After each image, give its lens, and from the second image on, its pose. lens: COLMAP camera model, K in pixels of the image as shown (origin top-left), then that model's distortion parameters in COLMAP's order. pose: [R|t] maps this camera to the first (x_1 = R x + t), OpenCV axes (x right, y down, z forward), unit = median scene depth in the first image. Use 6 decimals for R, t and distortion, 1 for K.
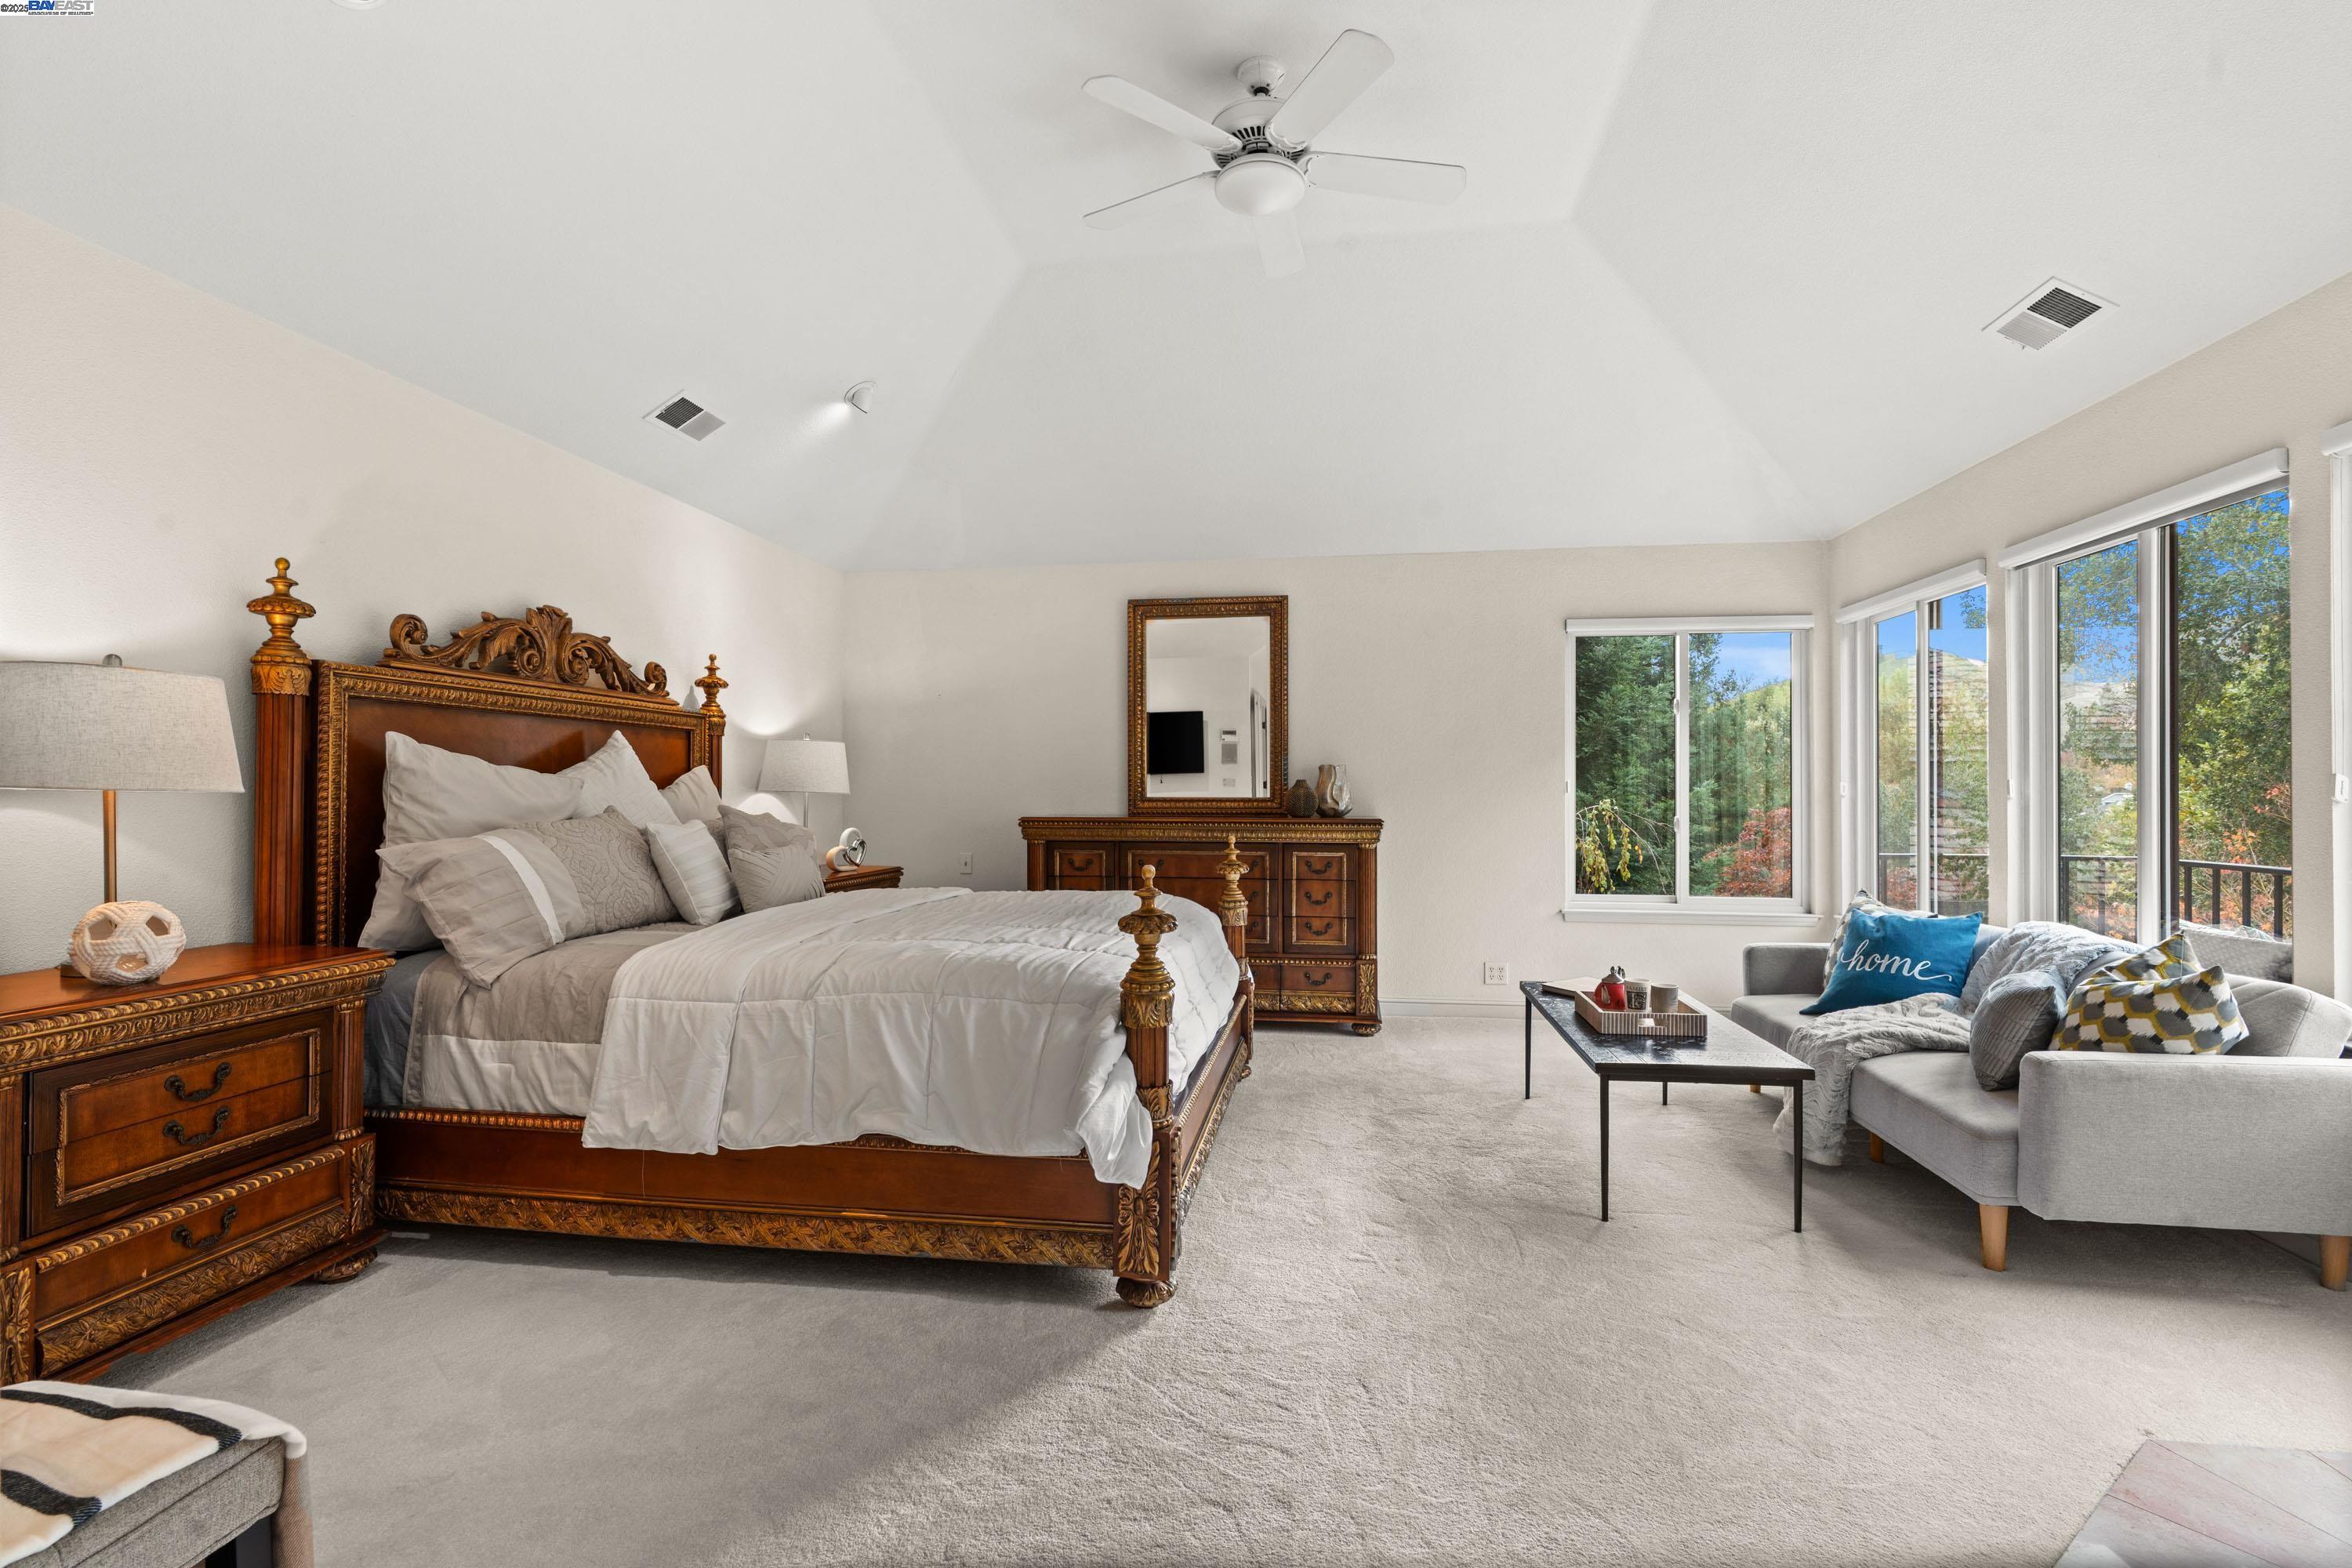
lens RADIAL K [[1072.0, 0, 1169.9], [0, 1072.0, 785.8], [0, 0, 1]] dist [-0.004409, -0.000128]
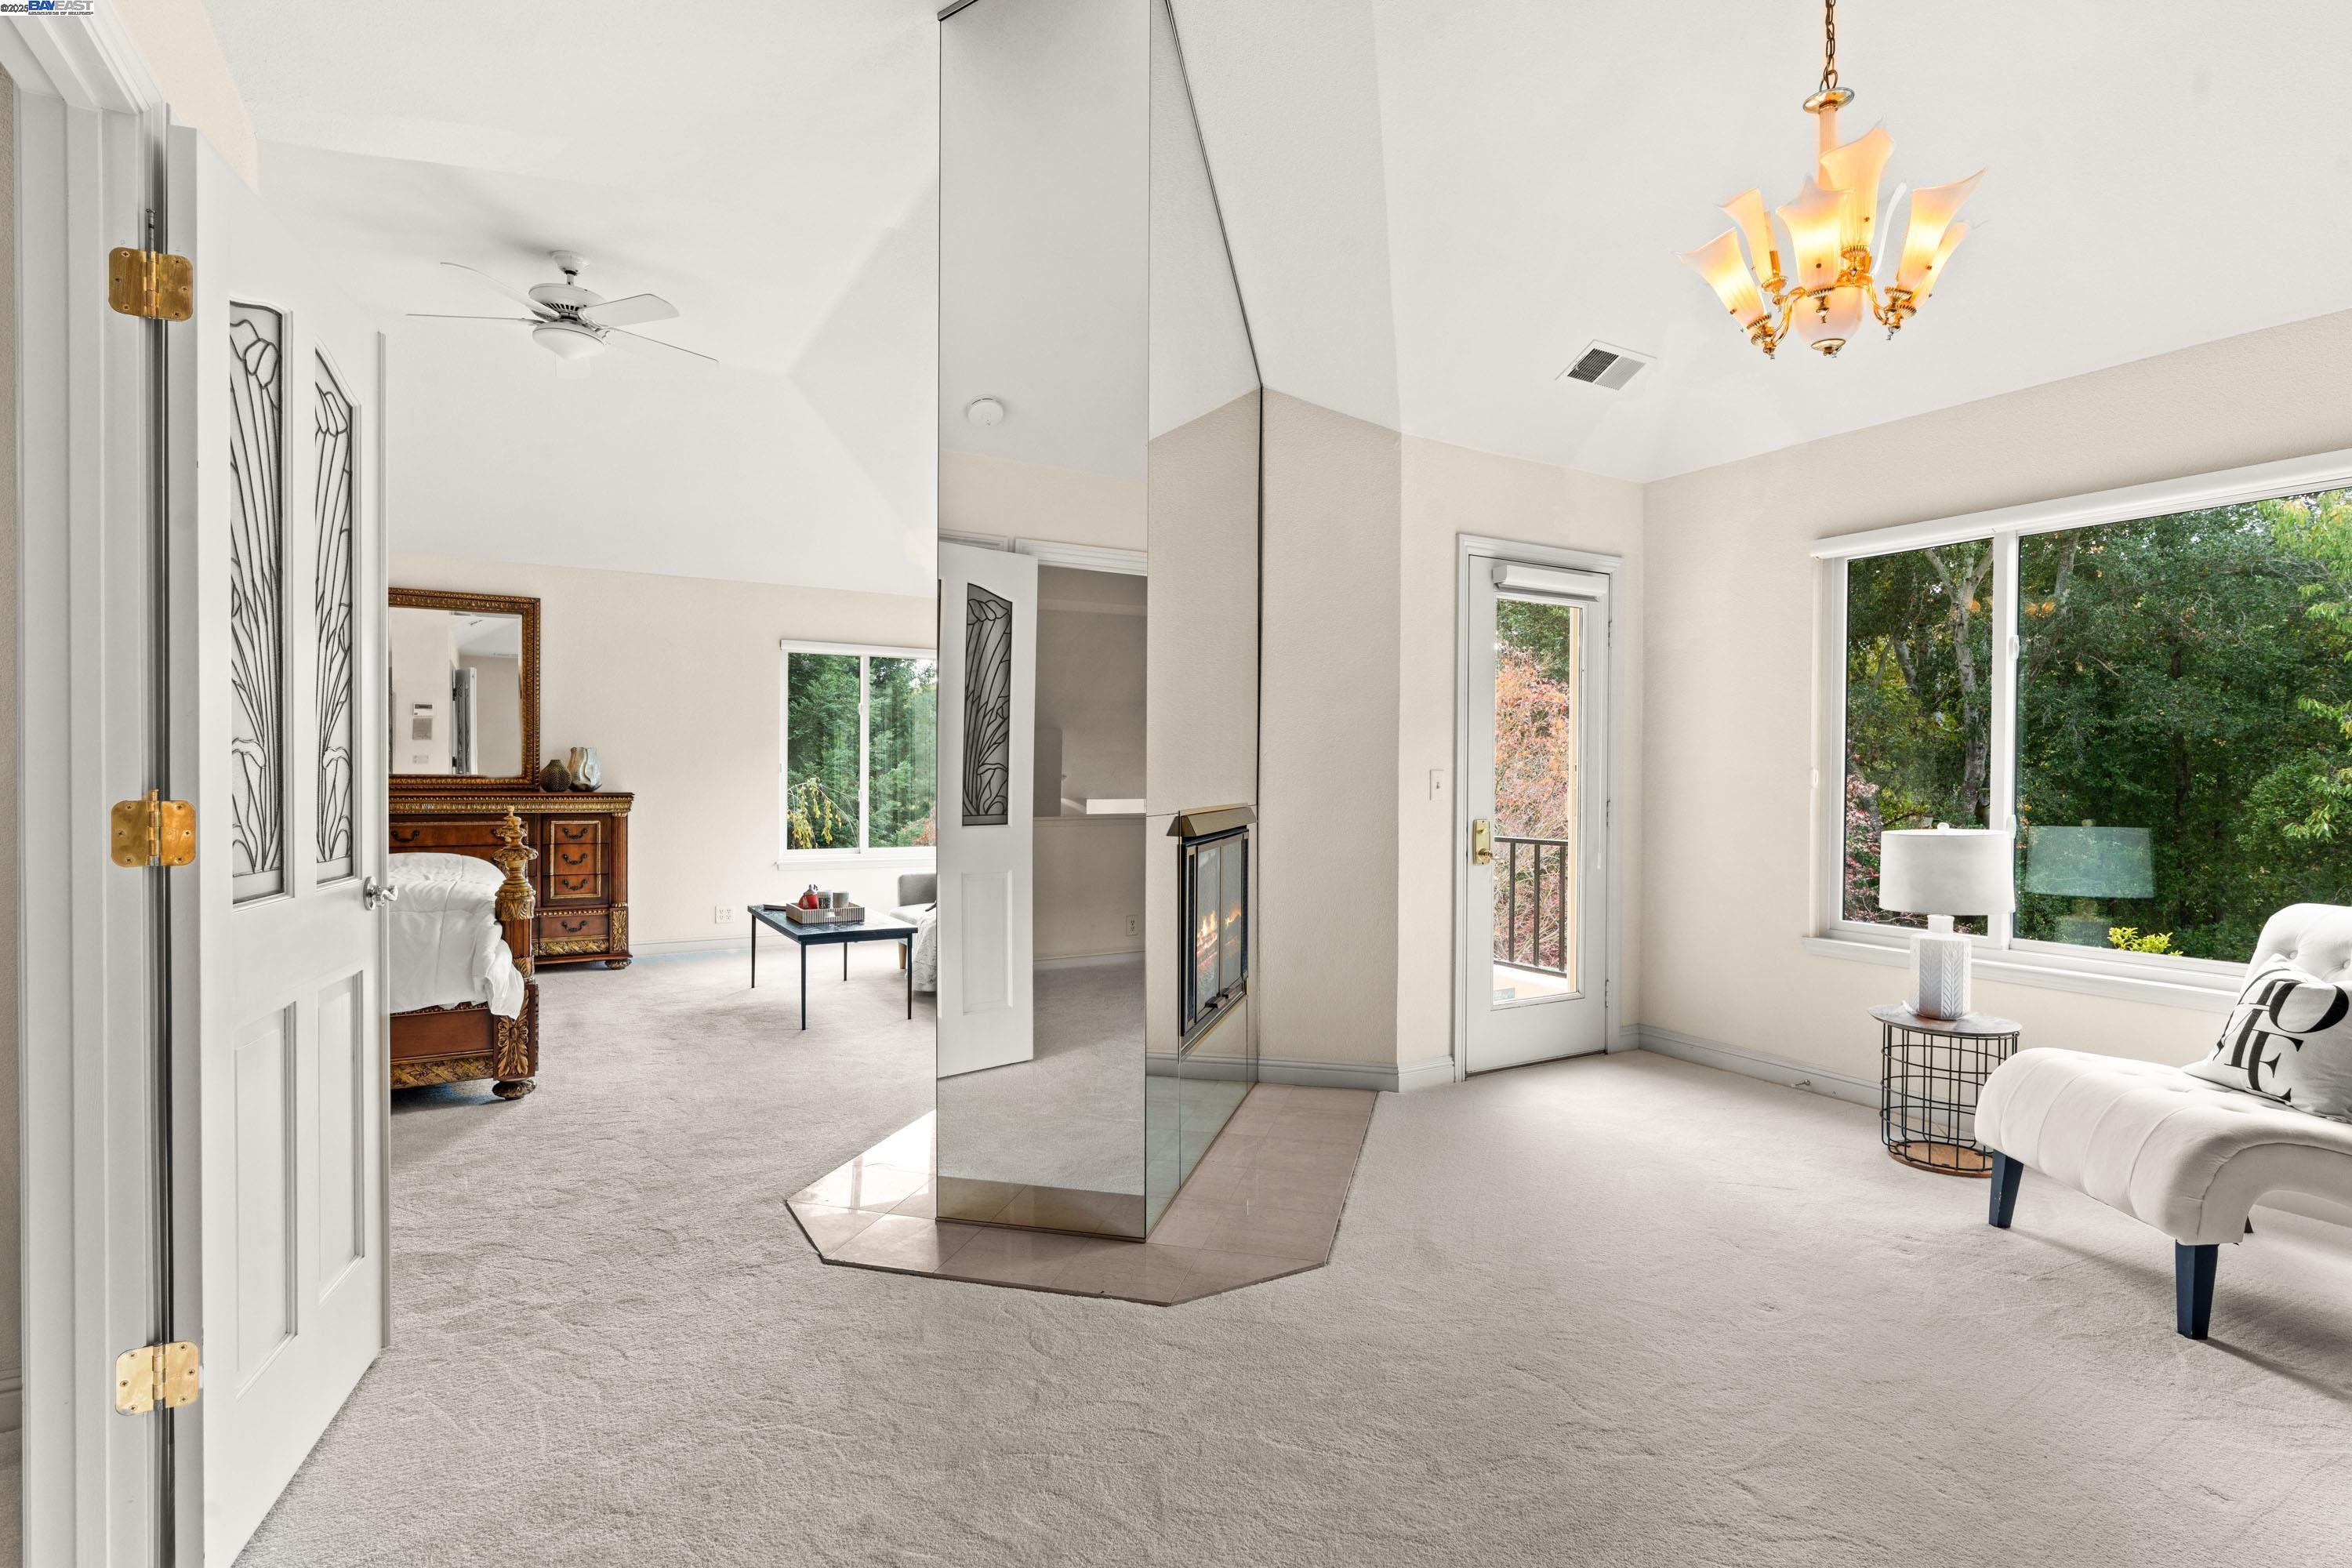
lens RADIAL K [[1155.3, 0, 1172.5], [0, 1155.3, 786.4], [0, 0, 1]] dist [-0.003640, 0.000060]
pose [[0.775555, -0.003285, 0.631272, -0.158035], [-0.008999, 0.999827, 0.016259, -0.003354], [-0.631216, -0.018291, 0.775391, -0.421008]]
